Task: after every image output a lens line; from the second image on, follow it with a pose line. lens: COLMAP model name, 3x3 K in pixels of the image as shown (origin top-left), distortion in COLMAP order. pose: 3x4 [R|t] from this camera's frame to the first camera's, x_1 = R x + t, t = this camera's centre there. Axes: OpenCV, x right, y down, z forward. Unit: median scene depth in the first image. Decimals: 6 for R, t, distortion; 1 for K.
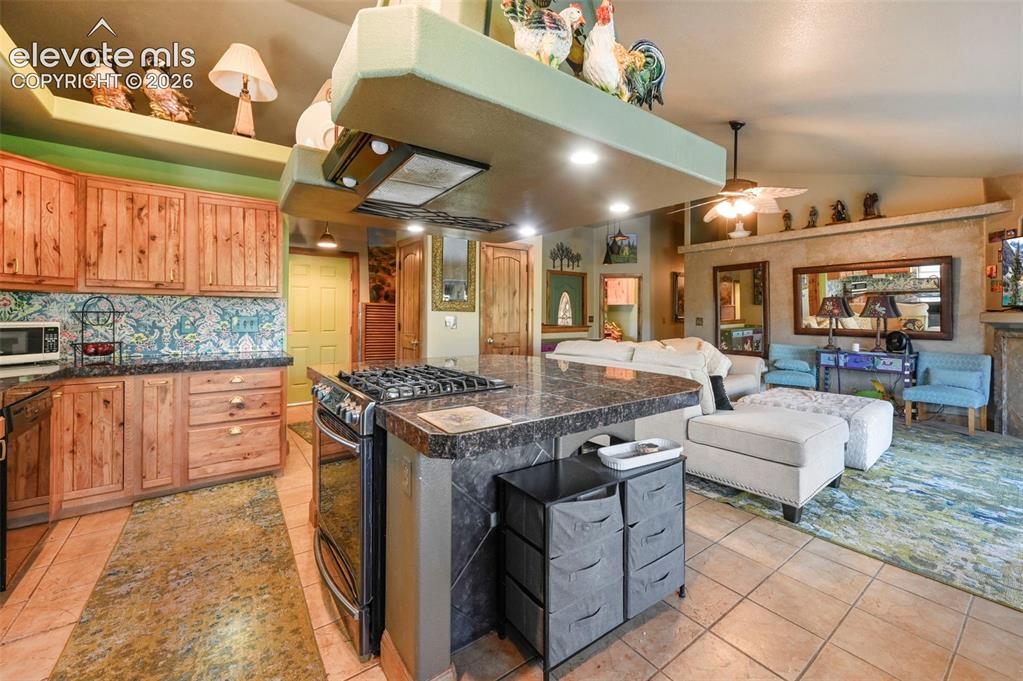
lens RADIAL K [[410.0, 0, 542.1], [0, 410.0, 317.4], [0, 0, 1]] dist [-0.001474, -0.000478]
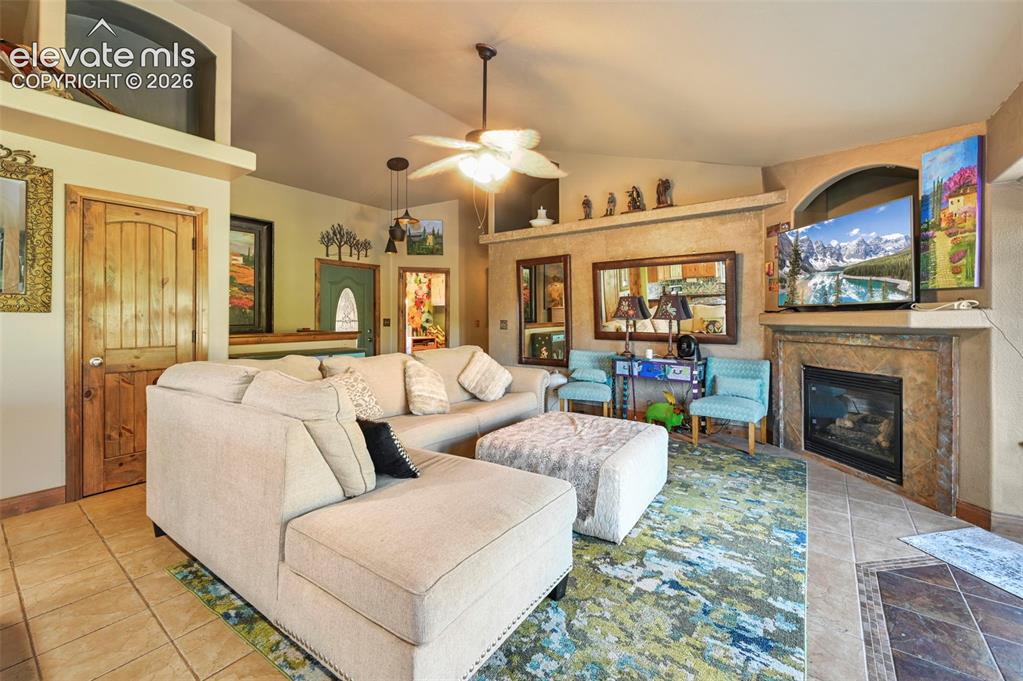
lens RADIAL K [[410.0, 0, 540.4], [0, 410.0, 317.3], [0, 0, 1]] dist [-0.001474, -0.000478]
pose [[0.954488, -0.002661, 0.298238, 0.303655], [0.004630, 0.999972, -0.005897, -0.000170], [-0.298214, 0.007009, 0.954473, 0.251177]]
